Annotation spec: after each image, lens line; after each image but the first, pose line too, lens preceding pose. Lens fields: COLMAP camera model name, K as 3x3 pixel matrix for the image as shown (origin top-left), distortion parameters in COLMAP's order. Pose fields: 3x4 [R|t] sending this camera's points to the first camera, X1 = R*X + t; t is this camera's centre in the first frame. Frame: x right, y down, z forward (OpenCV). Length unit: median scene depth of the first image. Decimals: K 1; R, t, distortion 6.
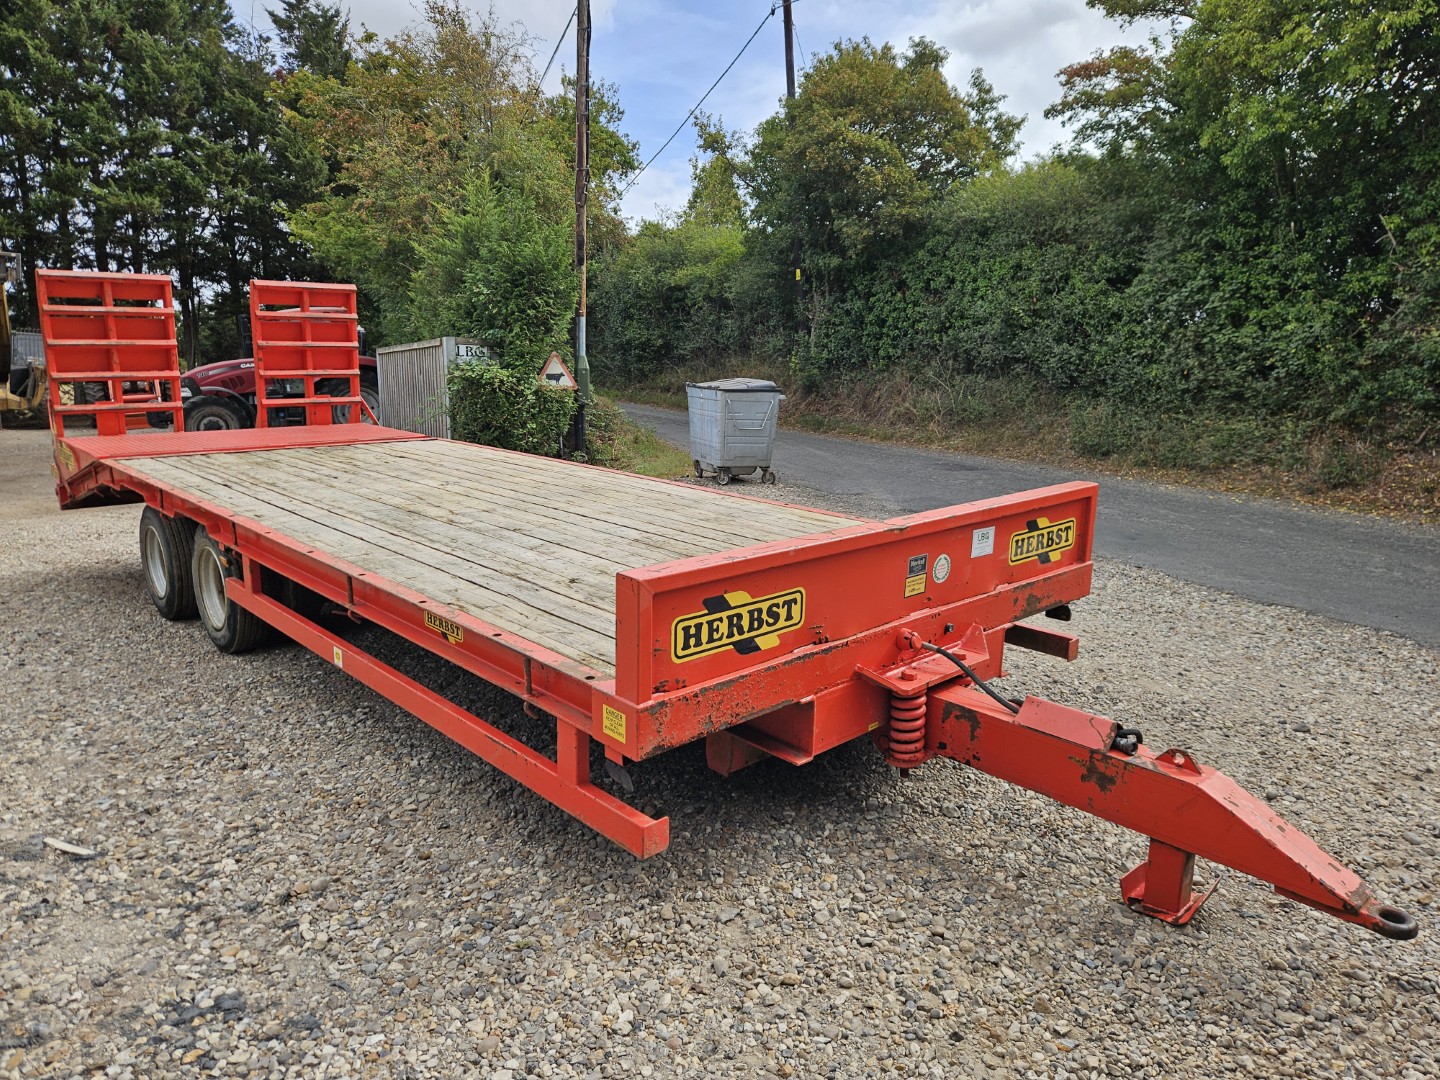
lens RADIAL K [[961.6, 0, 719.8], [0, 961.6, 534.4], [0, 0, 1]] dist [0.050816, -0.042800]
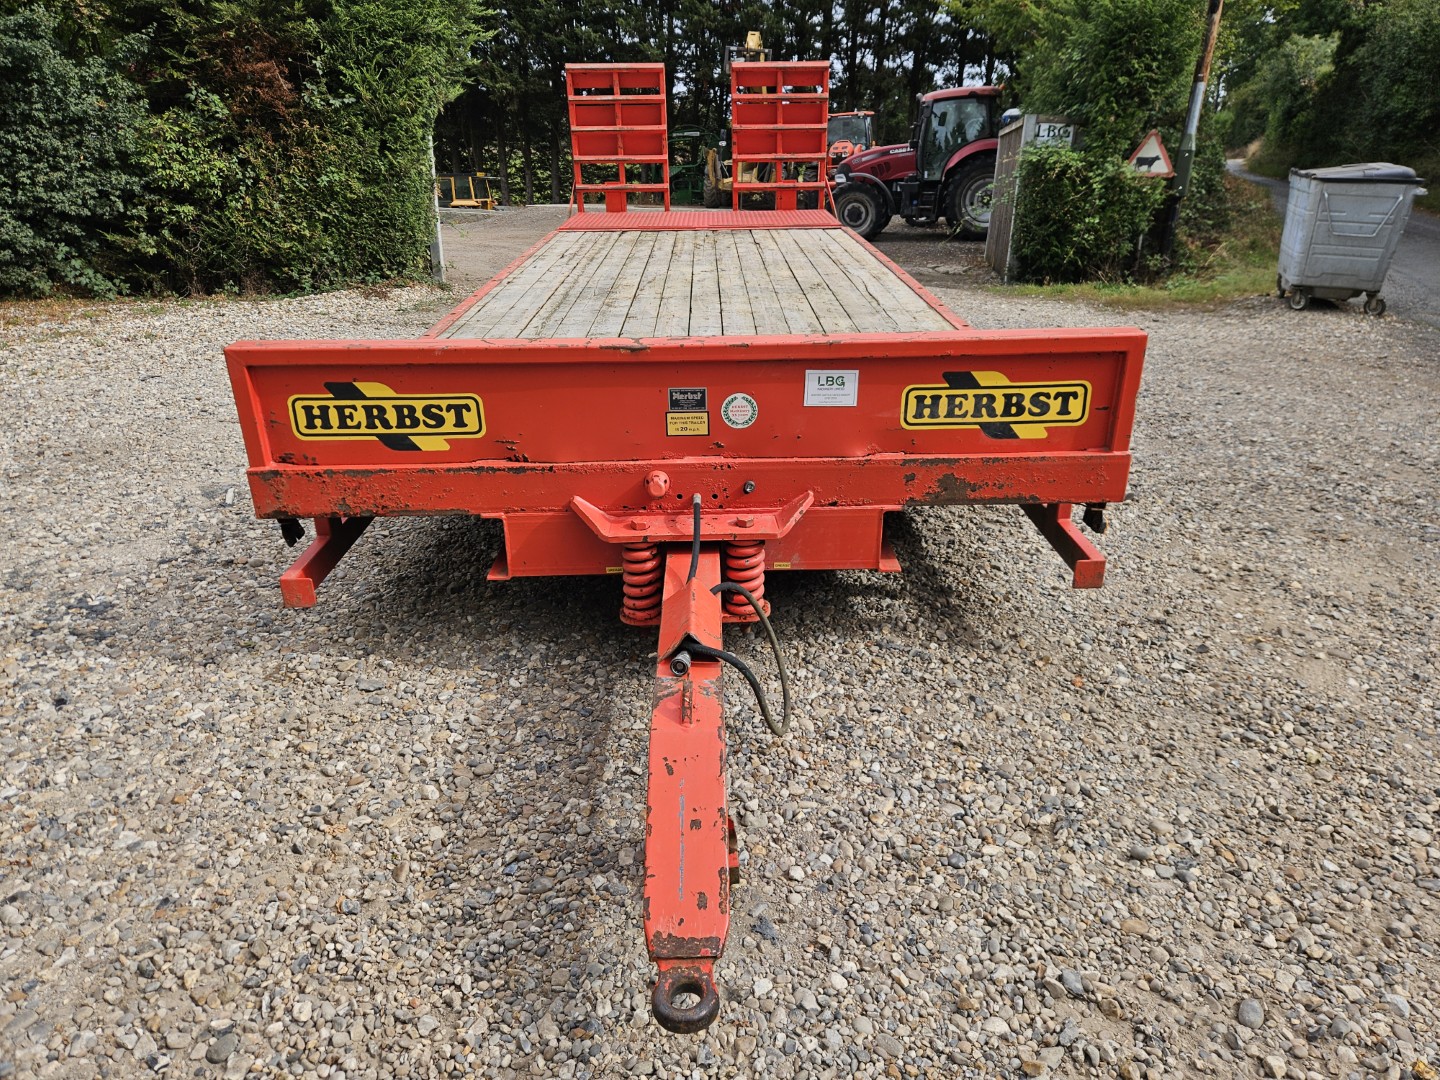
lens RADIAL K [[961.6, 0, 719.8], [0, 961.6, 534.4], [0, 0, 1]] dist [0.050816, -0.042800]
pose [[0.736790, 0.247944, -0.629018, 0.662018], [-0.116074, 0.962906, 0.243594, -0.051524], [0.666083, -0.106465, 0.738240, 0.349189]]
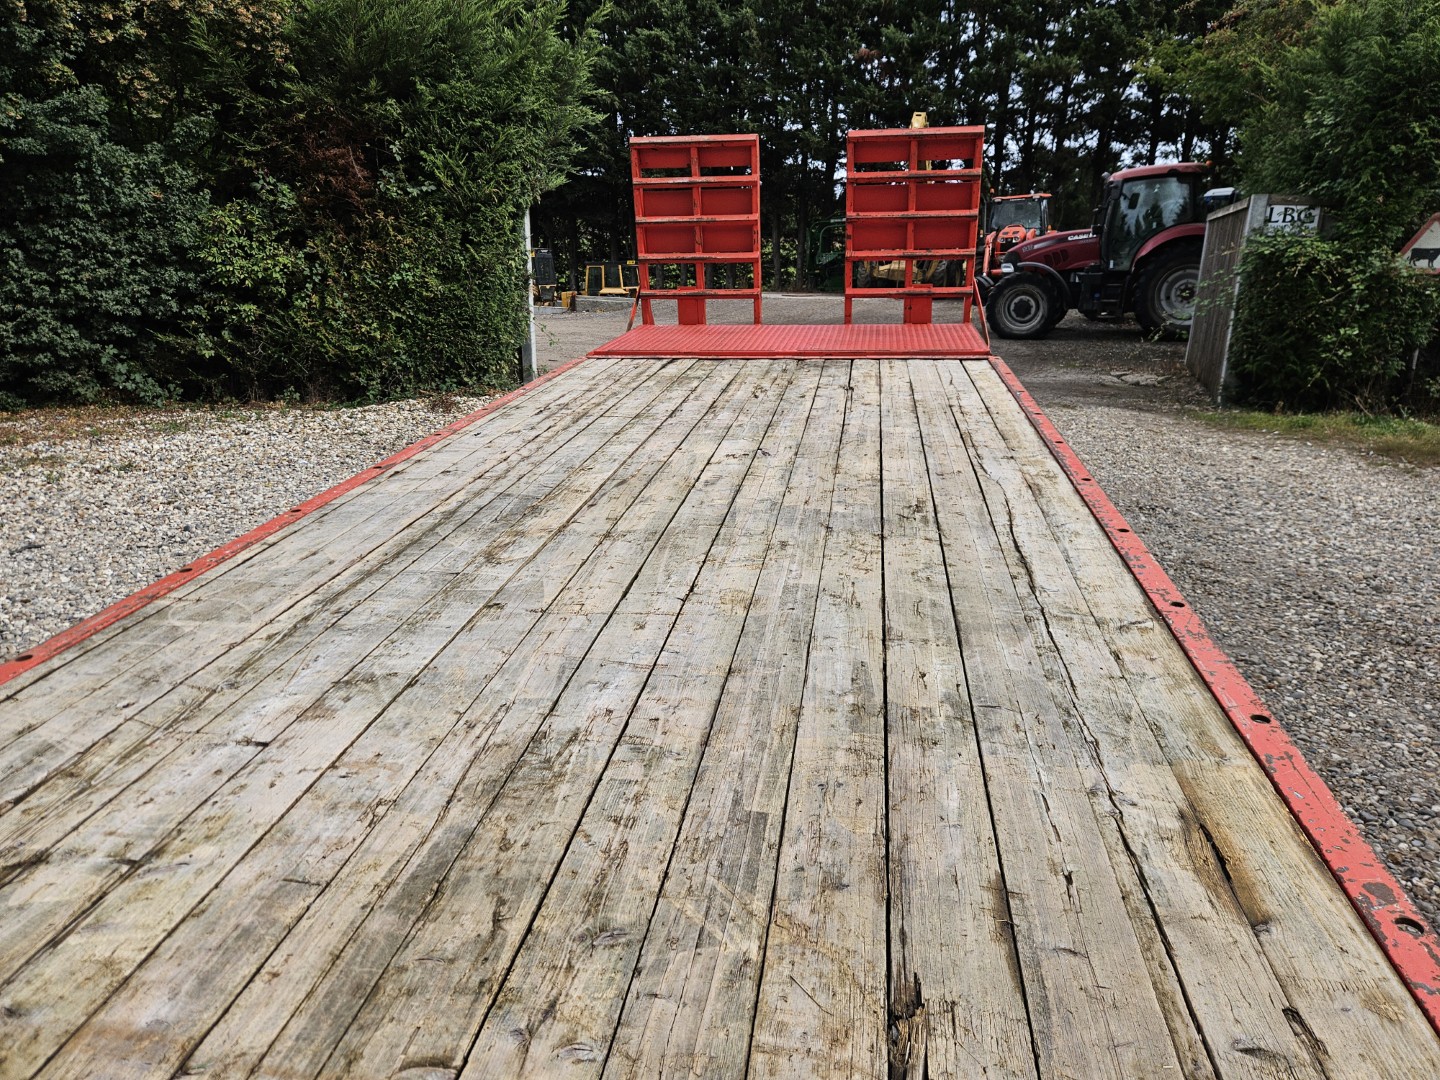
lens RADIAL K [[962.7, 0, 725.8], [0, 962.7, 541.4], [0, 0, 1]] dist [0.063064, -0.058820]
pose [[0.618425, 0.233381, -0.750389, 0.266290], [-0.131376, 0.972149, 0.194080, -0.176040], [0.774784, -0.021441, 0.631862, 0.936114]]
